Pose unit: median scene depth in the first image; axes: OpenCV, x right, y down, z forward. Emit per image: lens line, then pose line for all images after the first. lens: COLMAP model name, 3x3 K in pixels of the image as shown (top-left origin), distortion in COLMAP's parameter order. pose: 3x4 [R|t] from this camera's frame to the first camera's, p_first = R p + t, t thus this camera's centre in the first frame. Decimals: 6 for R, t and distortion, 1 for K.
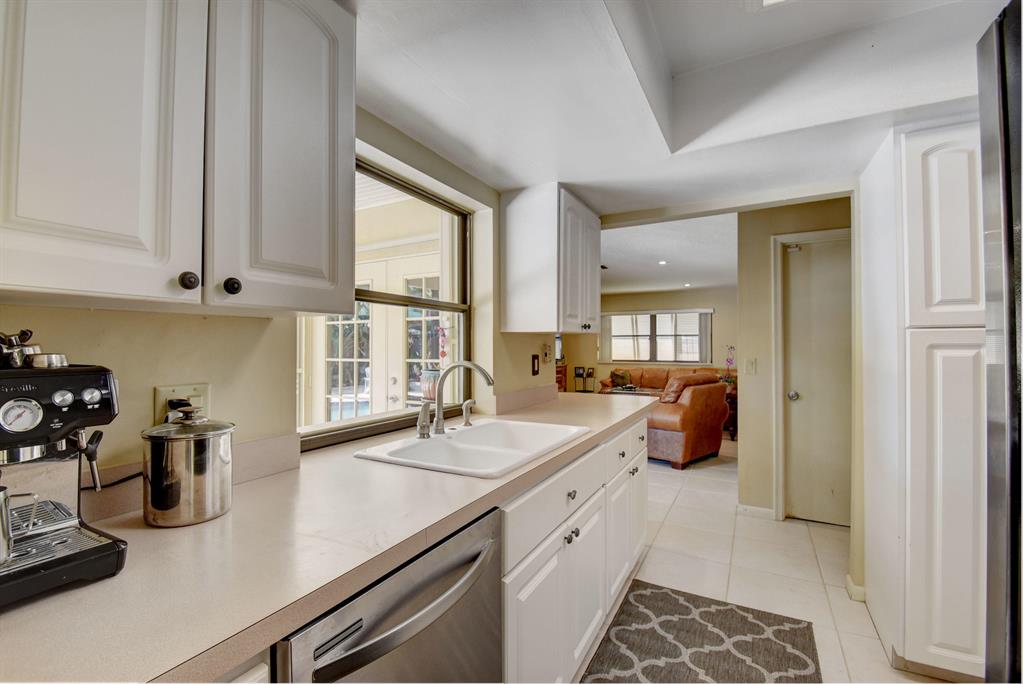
lens RADIAL K [[452.6, 0, 504.1], [0, 452.6, 340.8], [0, 0, 1]] dist [0.007638, -0.014135]
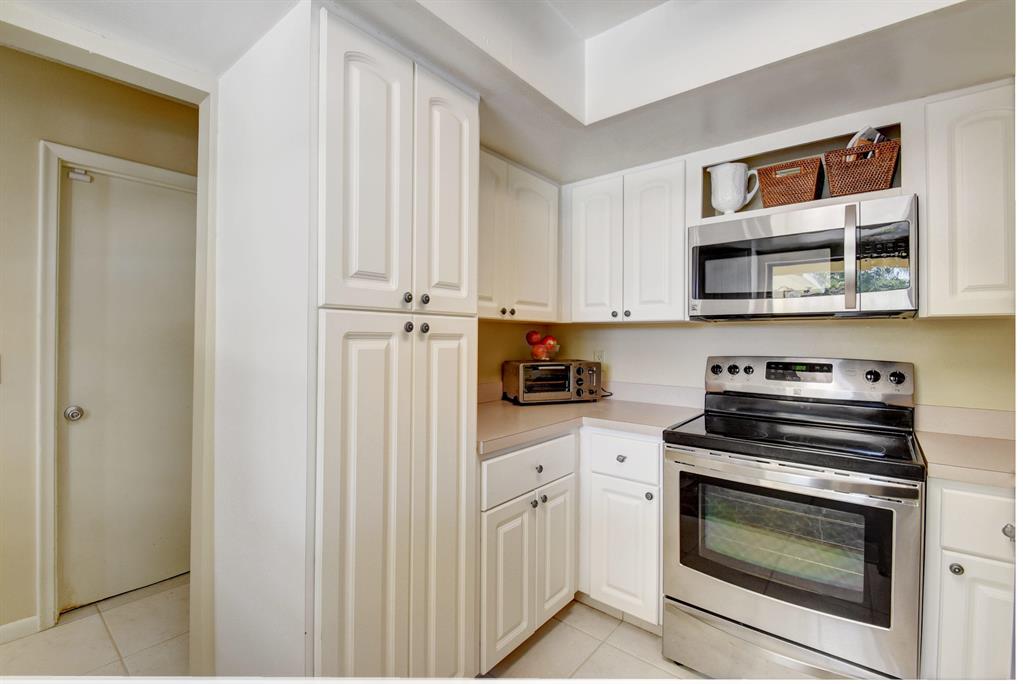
lens RADIAL K [[452.6, 0, 504.1], [0, 452.6, 340.8], [0, 0, 1]] dist [0.007638, -0.014135]
pose [[0.196920, 0.003685, 0.980413, 0.217053], [-0.026437, 0.999649, 0.001553, 0.008790], [-0.980063, -0.026225, 0.196949, 0.436971]]
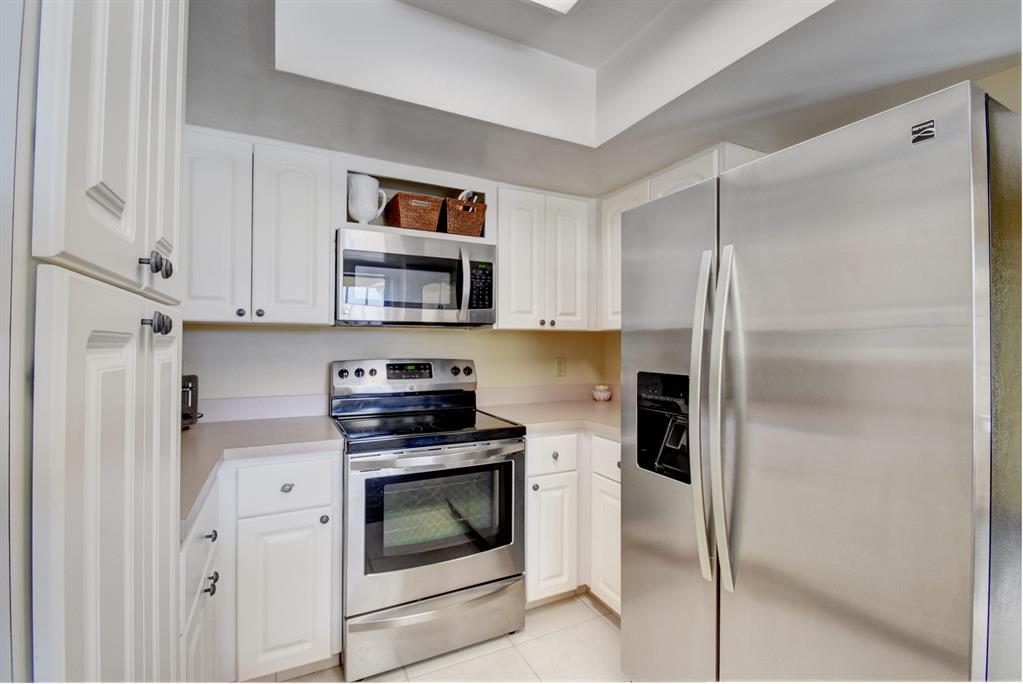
lens RADIAL K [[452.6, 0, 504.1], [0, 452.6, 340.8], [0, 0, 1]] dist [0.007638, -0.014135]
pose [[-0.821421, 0.007607, 0.570272, 0.380175], [-0.009203, 0.999604, -0.026591, 0.010906], [-0.570249, -0.027090, -0.821025, 0.723088]]
